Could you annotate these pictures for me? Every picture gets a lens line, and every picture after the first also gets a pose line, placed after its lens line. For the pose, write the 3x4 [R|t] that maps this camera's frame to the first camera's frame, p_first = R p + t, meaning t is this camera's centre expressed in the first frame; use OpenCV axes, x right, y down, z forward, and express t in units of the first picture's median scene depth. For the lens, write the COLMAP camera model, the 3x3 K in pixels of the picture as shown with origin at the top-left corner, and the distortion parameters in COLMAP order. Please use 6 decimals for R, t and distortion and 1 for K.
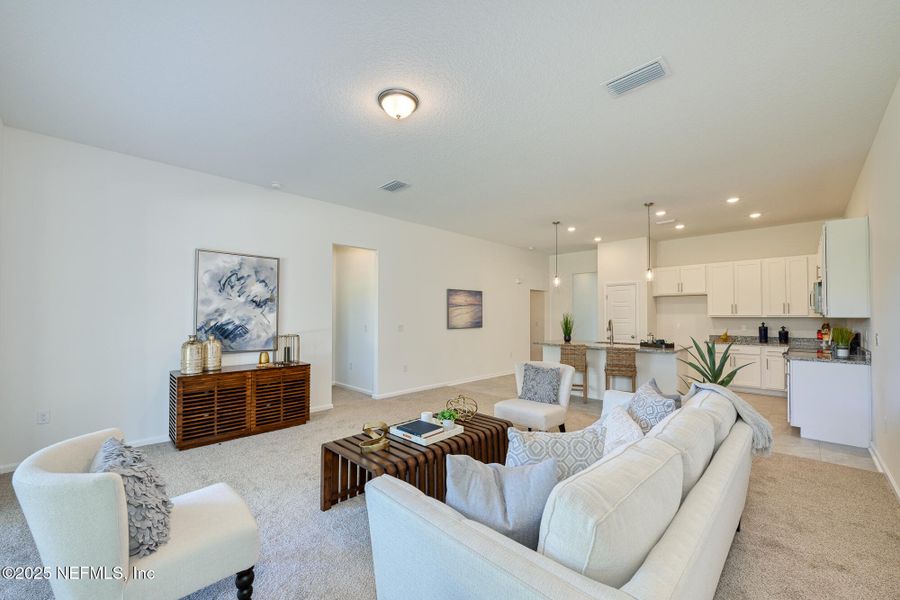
lens RADIAL K [[358.1, 0, 451.7], [0, 358.1, 308.1], [0, 0, 1]] dist [-0.006557, 0.001076]
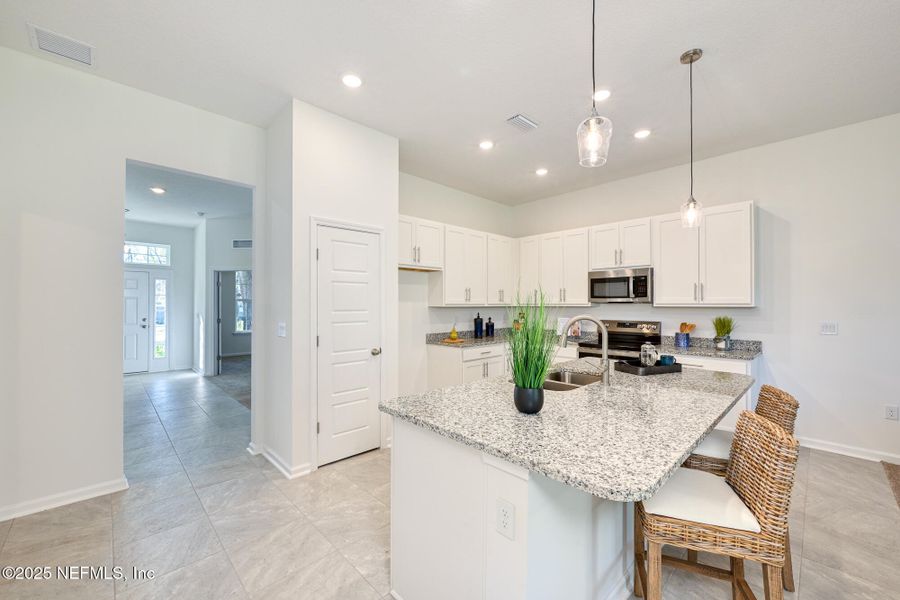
lens RADIAL K [[358.1, 0, 445.6], [0, 358.1, 302.7], [0, 0, 1]] dist [-0.006557, 0.001076]
pose [[0.042886, 0.005406, 0.999065, 0.086136], [-0.021810, 0.999752, -0.004473, 0.025667], [-0.998842, -0.021598, 0.042993, 1.151915]]
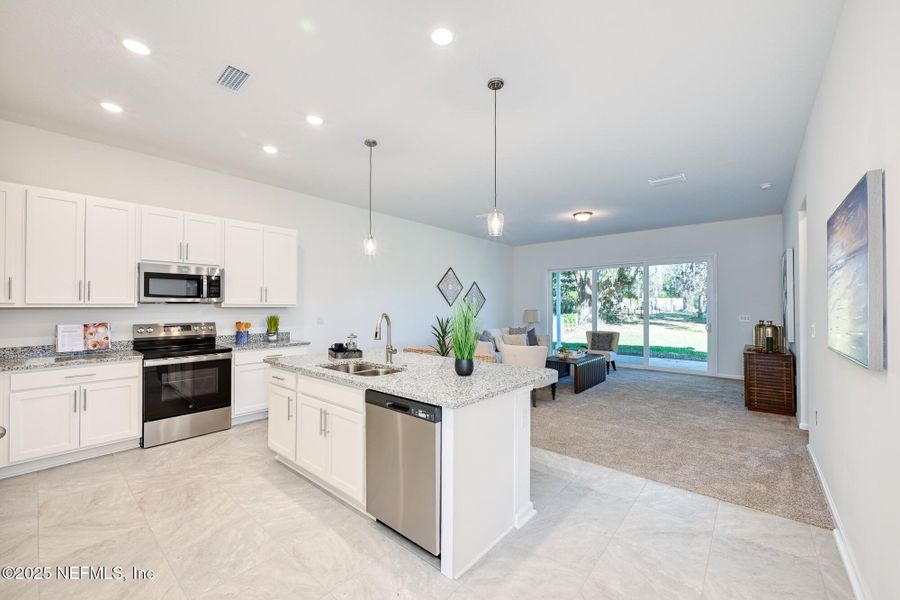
lens RADIAL K [[358.1, 0, 450.3], [0, 358.1, 303.2], [0, 0, 1]] dist [-0.006557, 0.001076]
pose [[-0.997865, -0.003834, -0.065192, 0.400692], [-0.001761, 0.999492, -0.031833, 0.035381], [0.065280, -0.031651, -0.997365, 1.513049]]
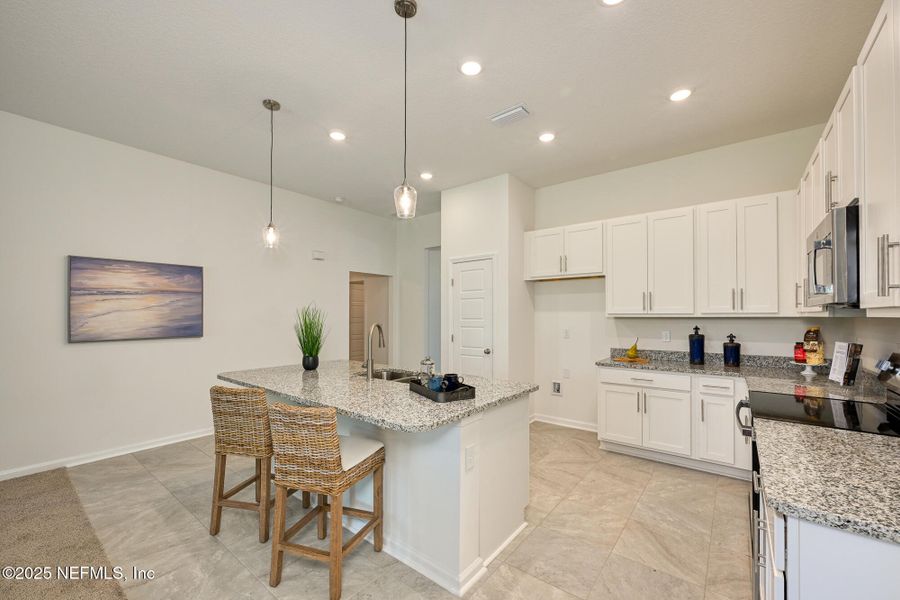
lens RADIAL K [[358.1, 0, 459.6], [0, 358.1, 311.2], [0, 0, 1]] dist [-0.006557, 0.001076]
pose [[0.992651, 0.001070, 0.121007, 0.508300], [-0.002193, 0.999956, 0.009143, 0.014873], [-0.120991, -0.009342, 0.992610, 0.570360]]
